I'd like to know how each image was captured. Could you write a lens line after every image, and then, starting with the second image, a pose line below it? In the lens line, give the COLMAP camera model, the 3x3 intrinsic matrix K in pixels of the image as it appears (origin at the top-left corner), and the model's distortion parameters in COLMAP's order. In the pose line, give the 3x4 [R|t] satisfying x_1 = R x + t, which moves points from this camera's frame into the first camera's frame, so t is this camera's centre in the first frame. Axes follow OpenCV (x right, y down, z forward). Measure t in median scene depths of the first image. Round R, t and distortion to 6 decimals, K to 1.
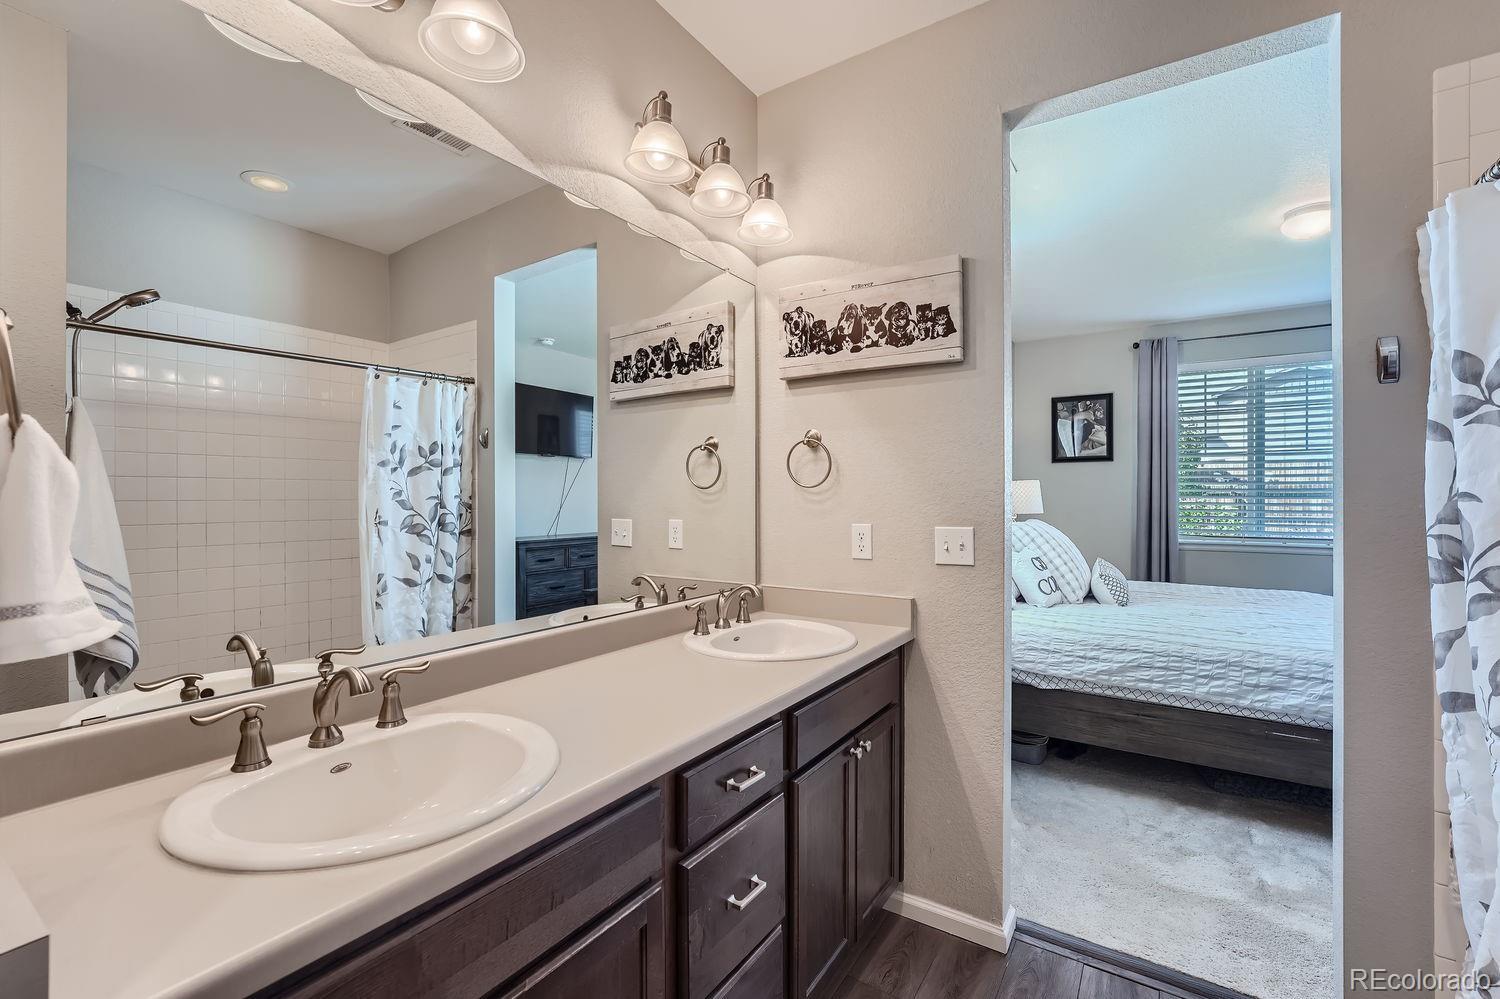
lens RADIAL K [[642.9, 0, 745.2], [0, 642.9, 496.7], [0, 0, 1]] dist [-0.003415, -0.000252]
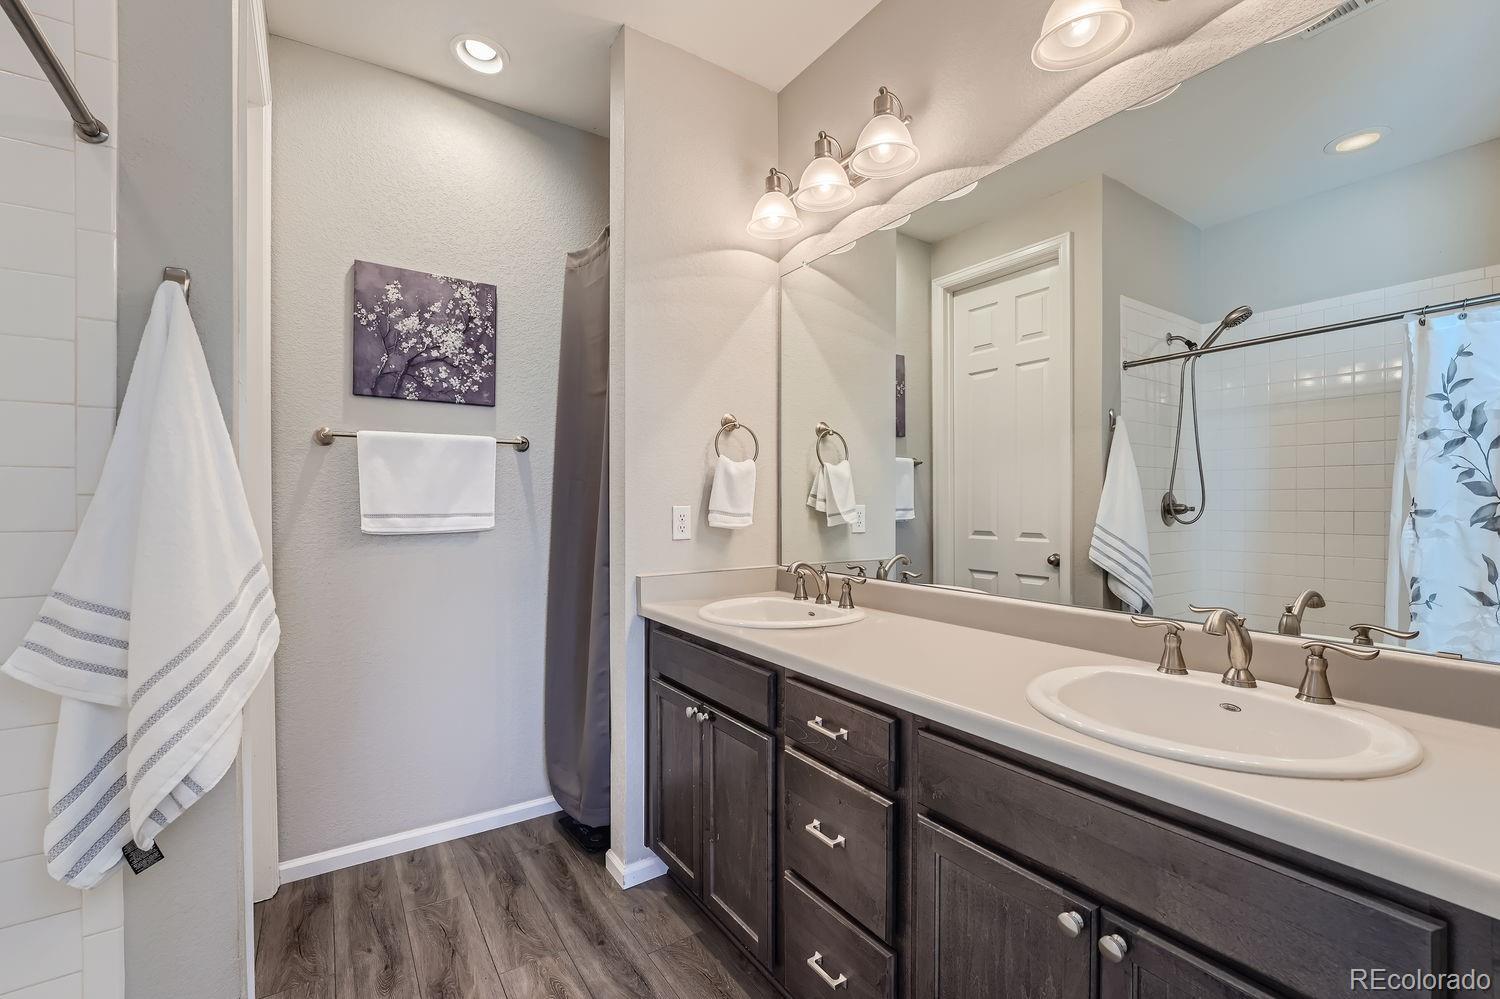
lens RADIAL K [[648.0, 0, 751.8], [0, 648.0, 501.6], [0, 0, 1]] dist [-0.002065, -0.000206]
pose [[-0.368210, 0.001792, -0.929741, 0.443389], [0.005474, 0.999985, -0.000240, 0.023445], [0.929727, -0.005178, -0.368214, 0.530634]]
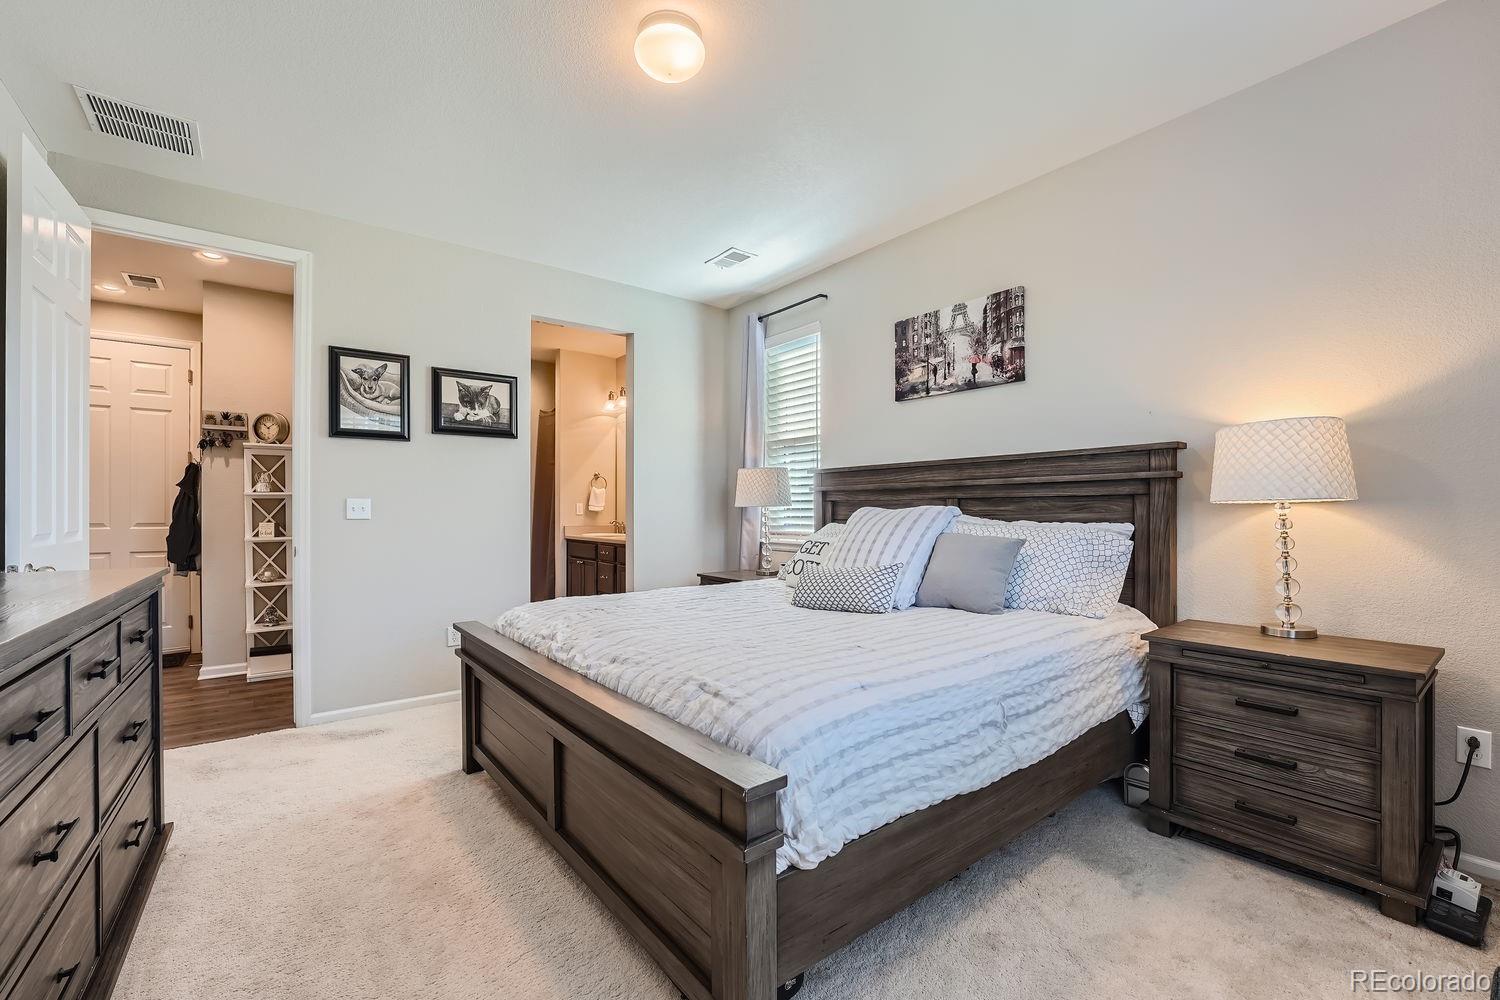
lens RADIAL K [[611.2, 0, 747.6], [0, 611.2, 499.8], [0, 0, 1]] dist [-0.003518, 0.003636]
pose [[-0.290582, -0.001971, -0.956848, 1.183968], [0.005259, 0.999979, -0.003657, 0.024752], [0.956836, -0.006095, -0.290565, 1.040876]]
